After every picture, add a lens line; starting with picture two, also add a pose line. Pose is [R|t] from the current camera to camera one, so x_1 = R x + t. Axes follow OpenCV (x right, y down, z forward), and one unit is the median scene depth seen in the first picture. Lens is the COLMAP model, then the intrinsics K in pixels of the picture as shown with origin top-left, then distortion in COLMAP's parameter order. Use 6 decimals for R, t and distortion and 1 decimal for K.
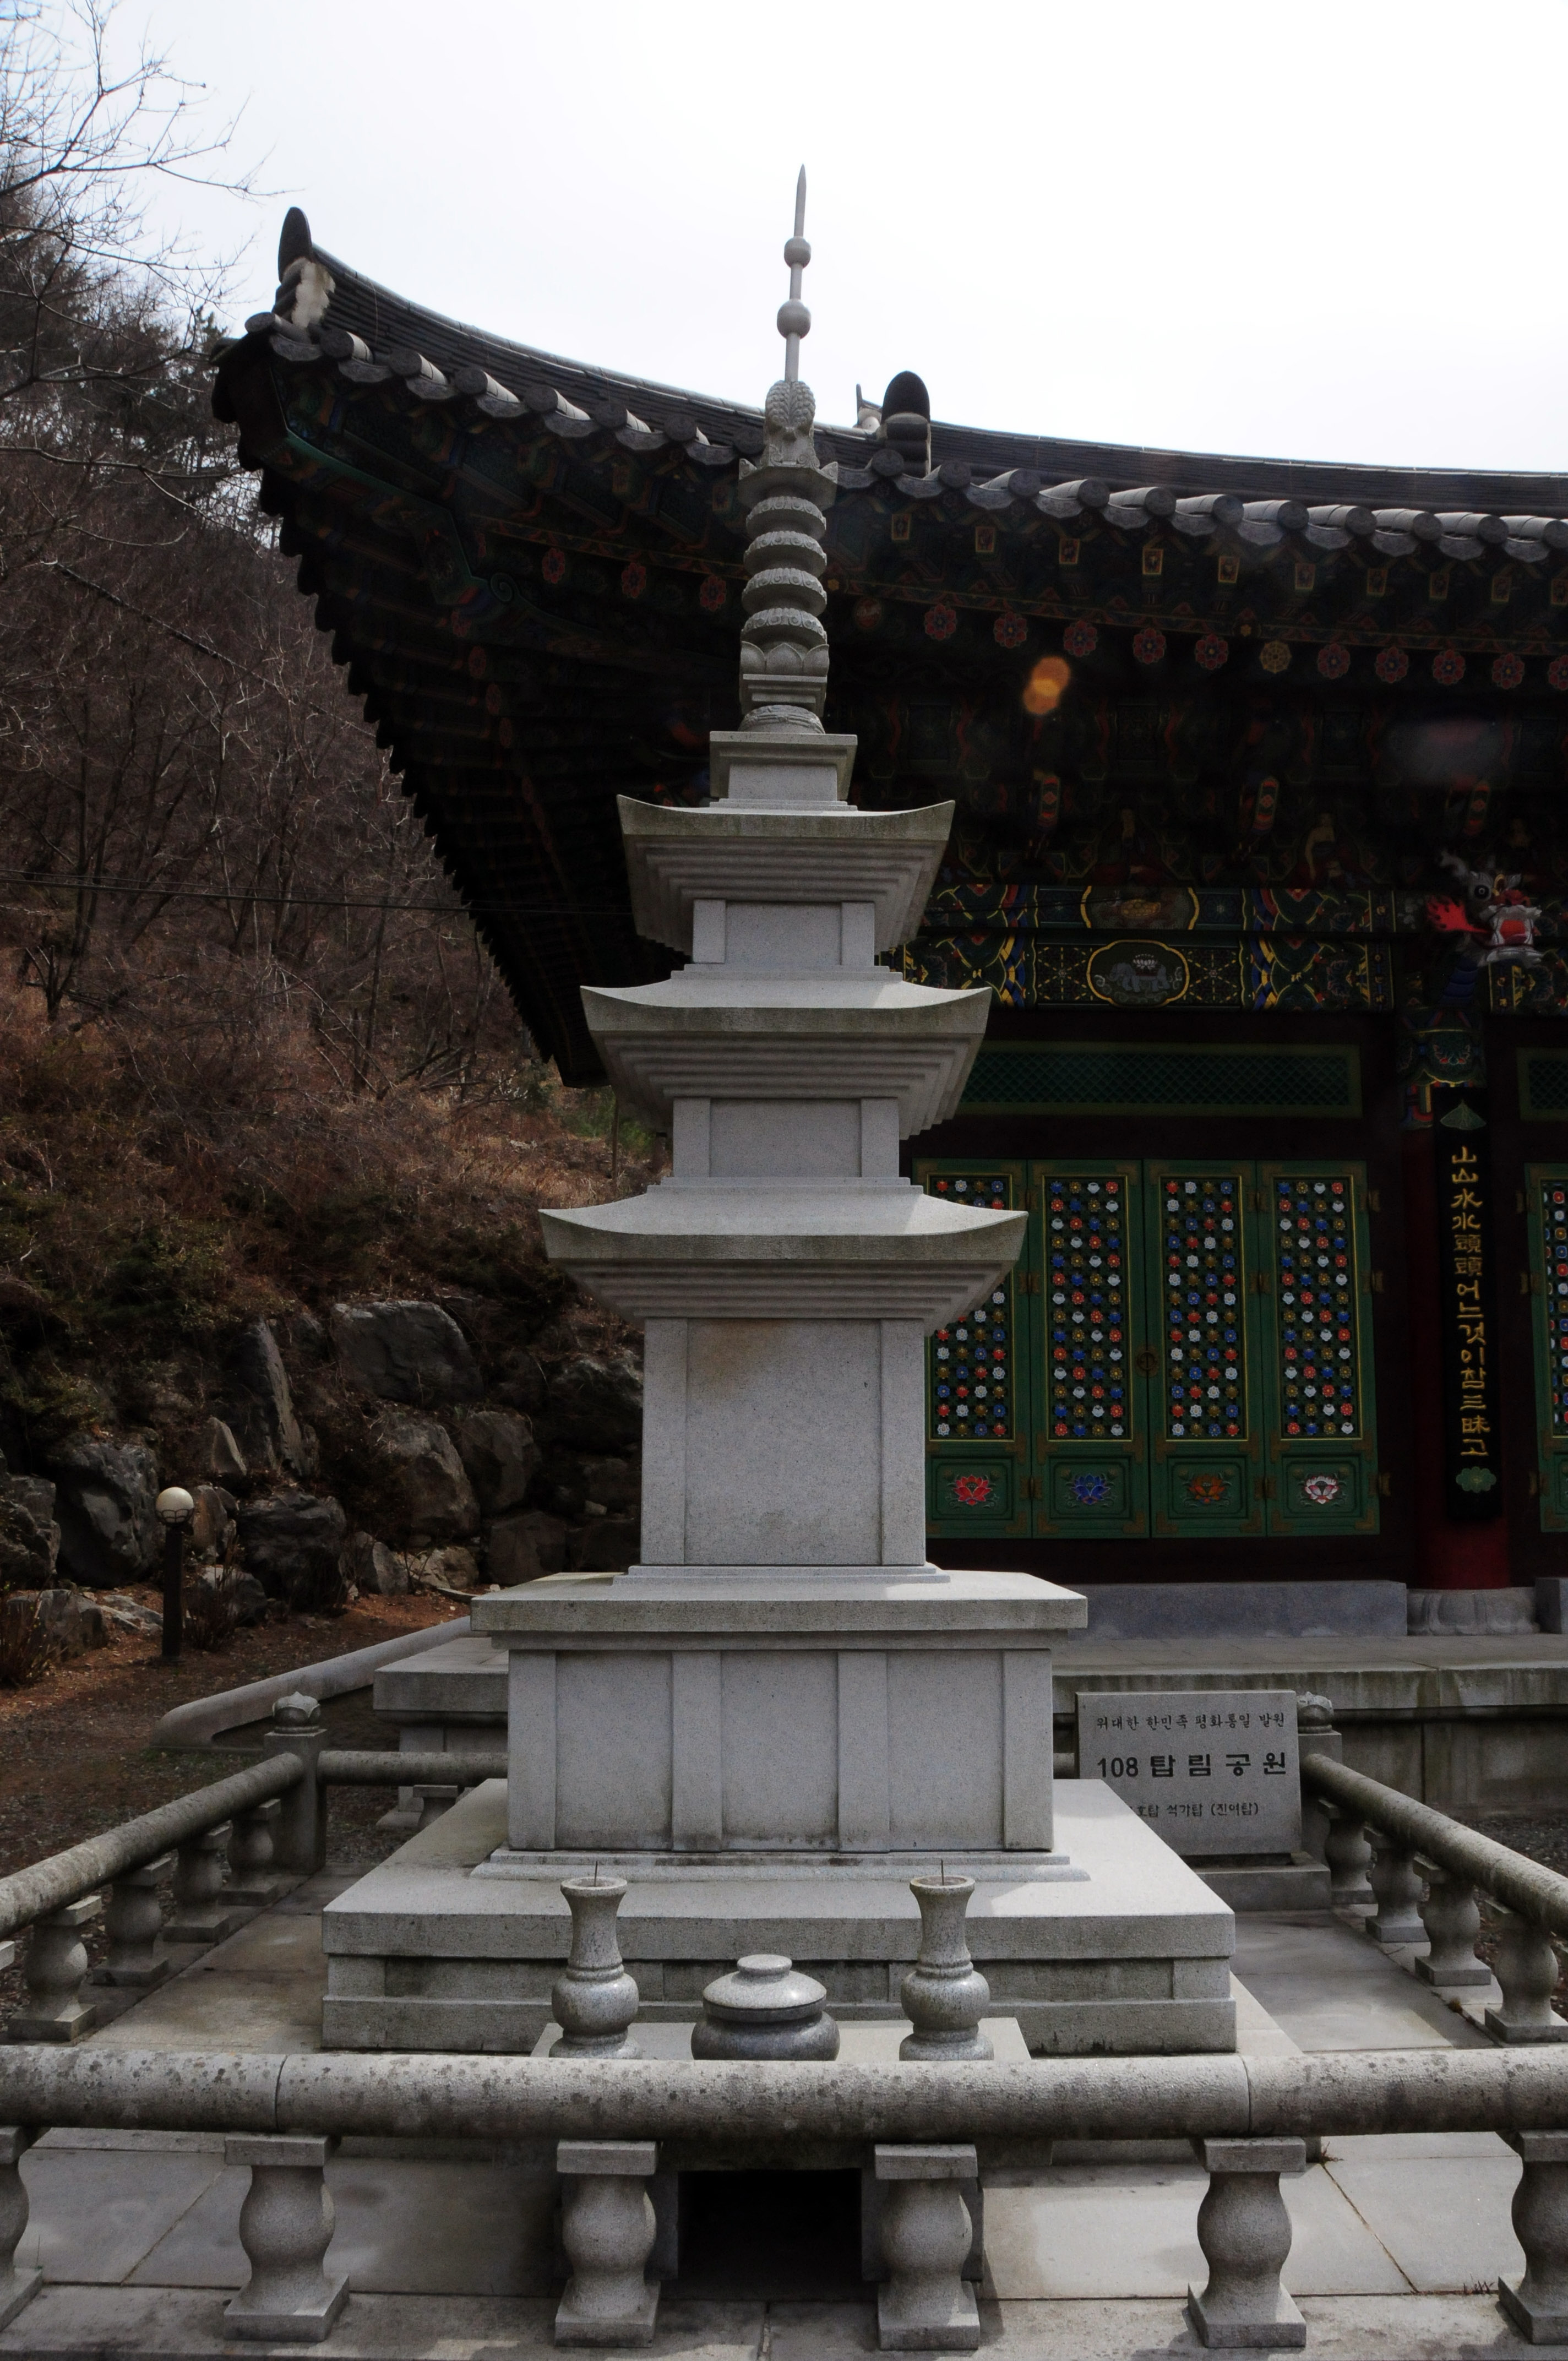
lens RADIAL K [[1778.7, 0, 789.1], [0, 1778.7, 1226.8], [0, 0, 1]] dist [-0.102031, 0.005330]
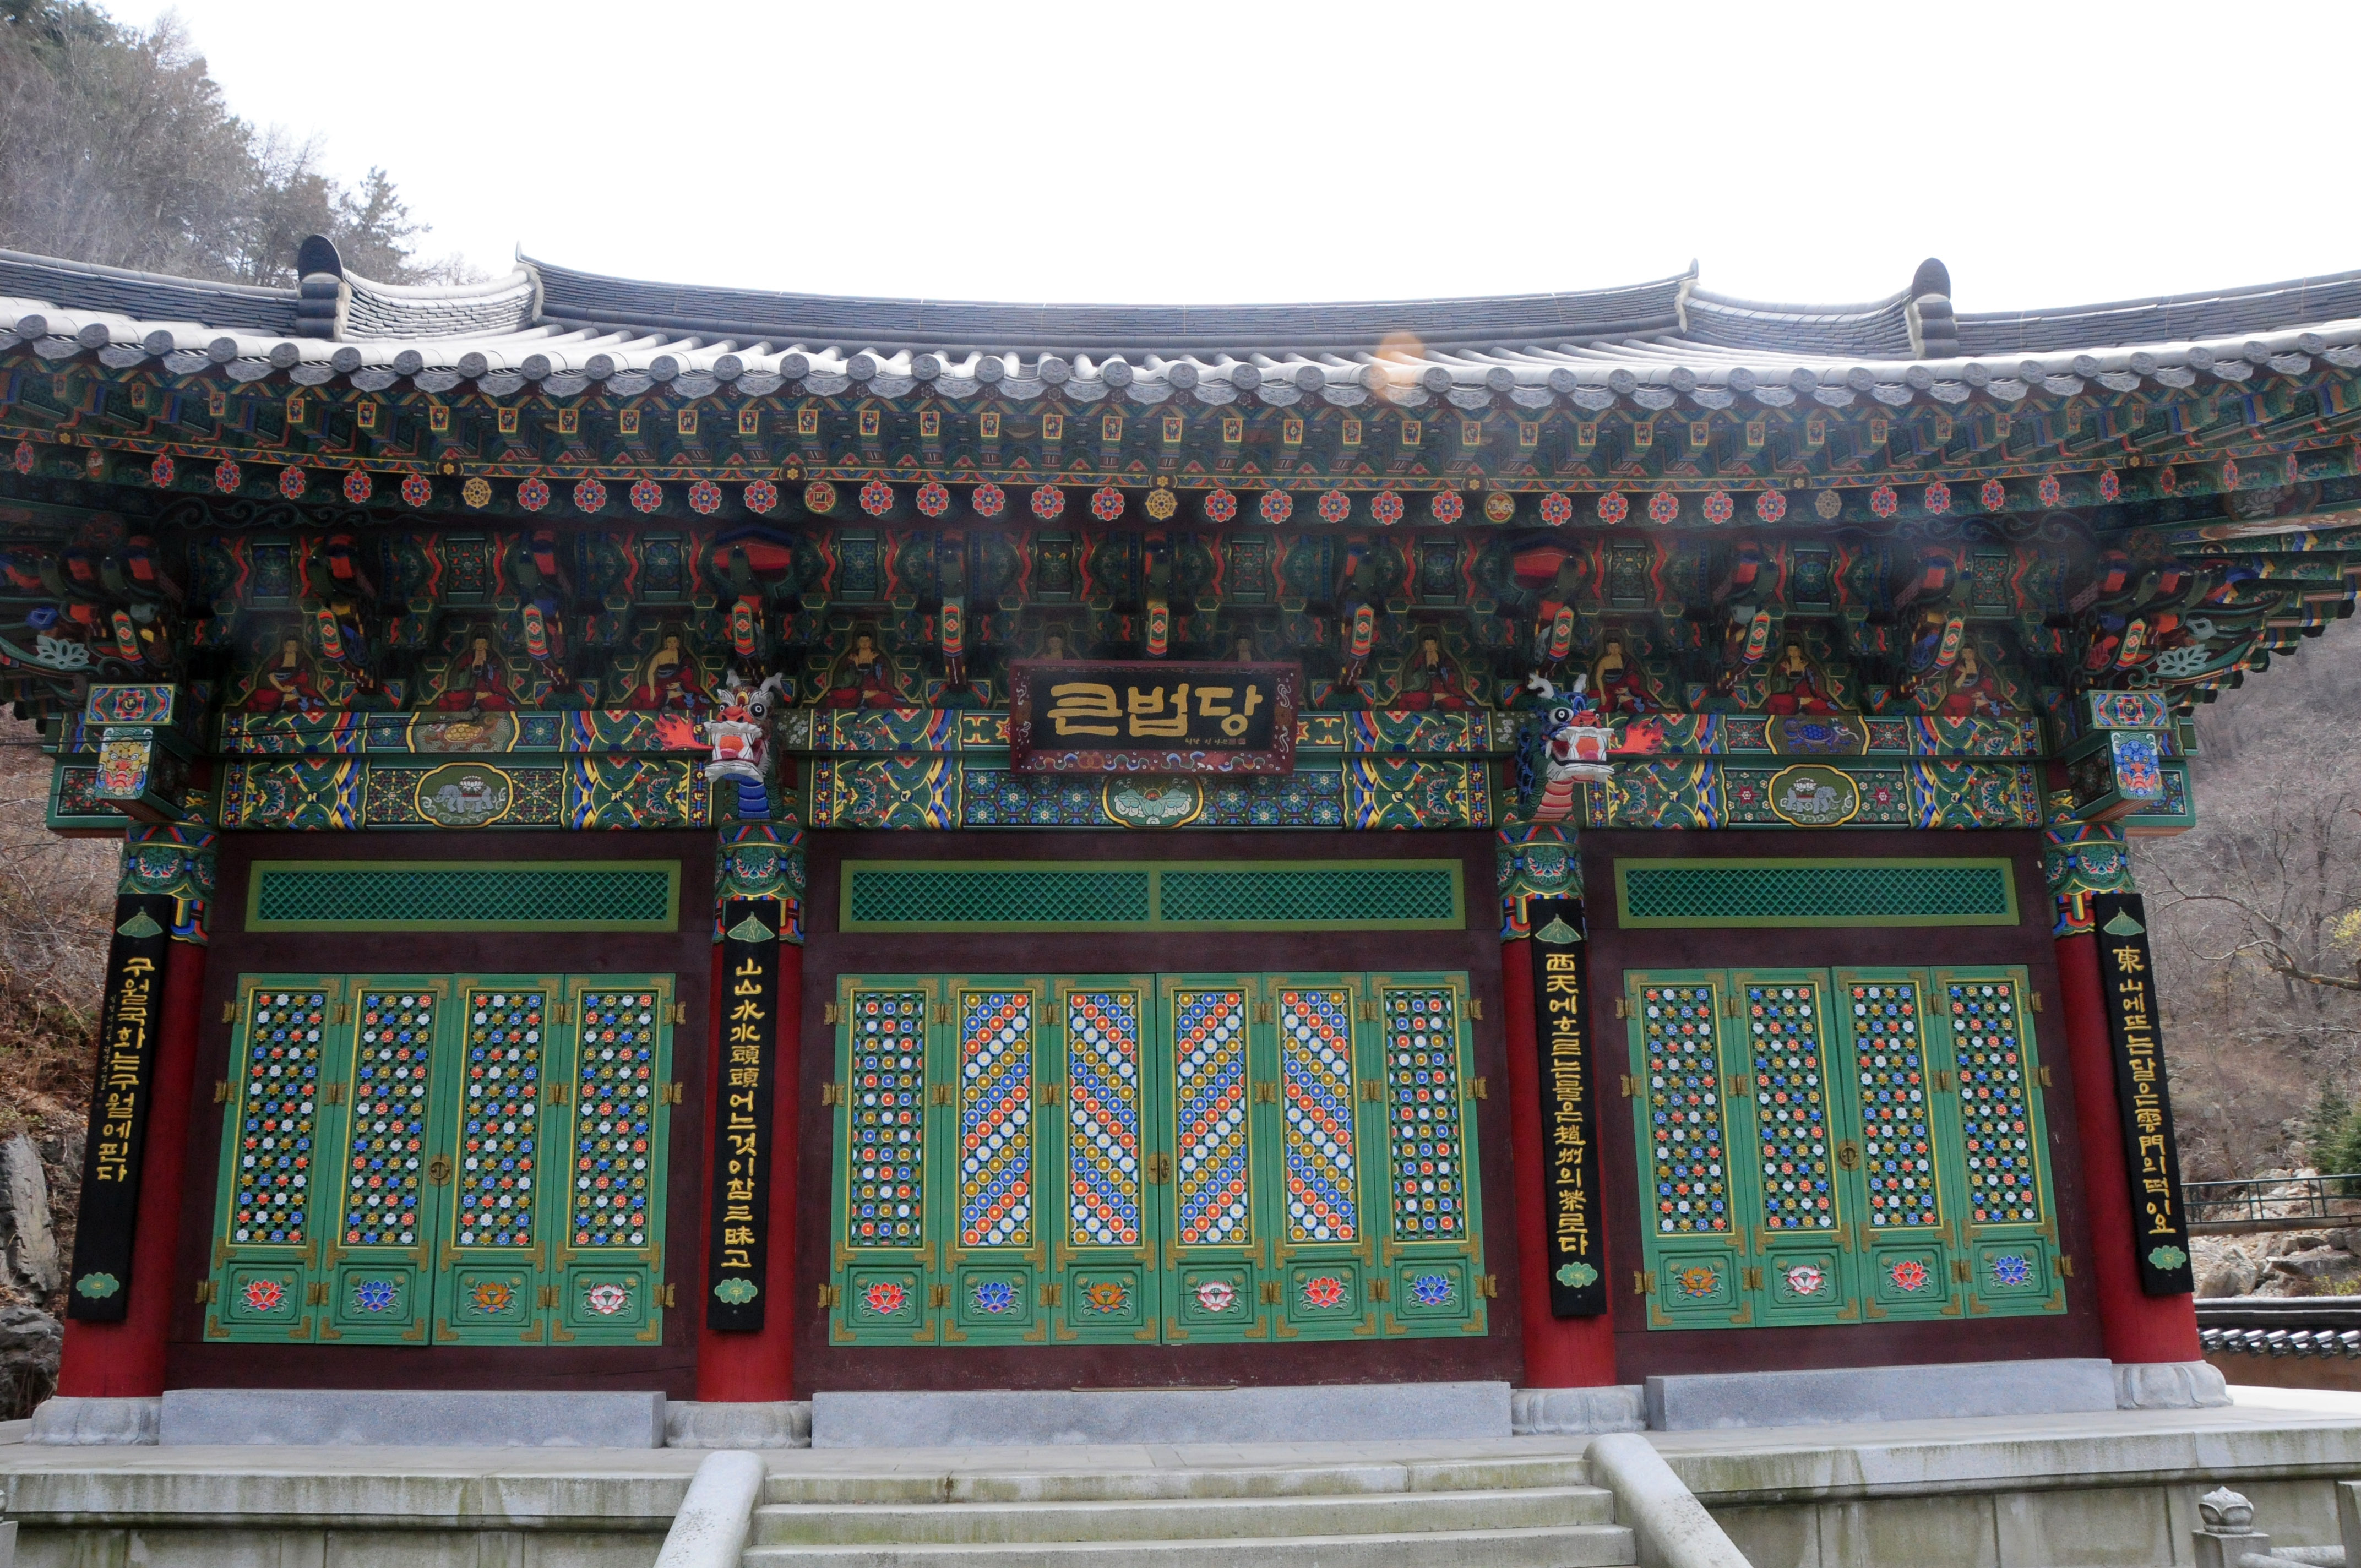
lens RADIAL K [[1714.3, 0, 1179.0], [0, 1714.3, 869.5], [0, 0, 1]] dist [-0.148216, 0.091280]
pose [[0.999245, -0.007890, 0.038049, 0.582890], [0.011621, 0.995033, -0.098865, 0.002844], [-0.037080, 0.099233, 0.994373, 0.009461]]
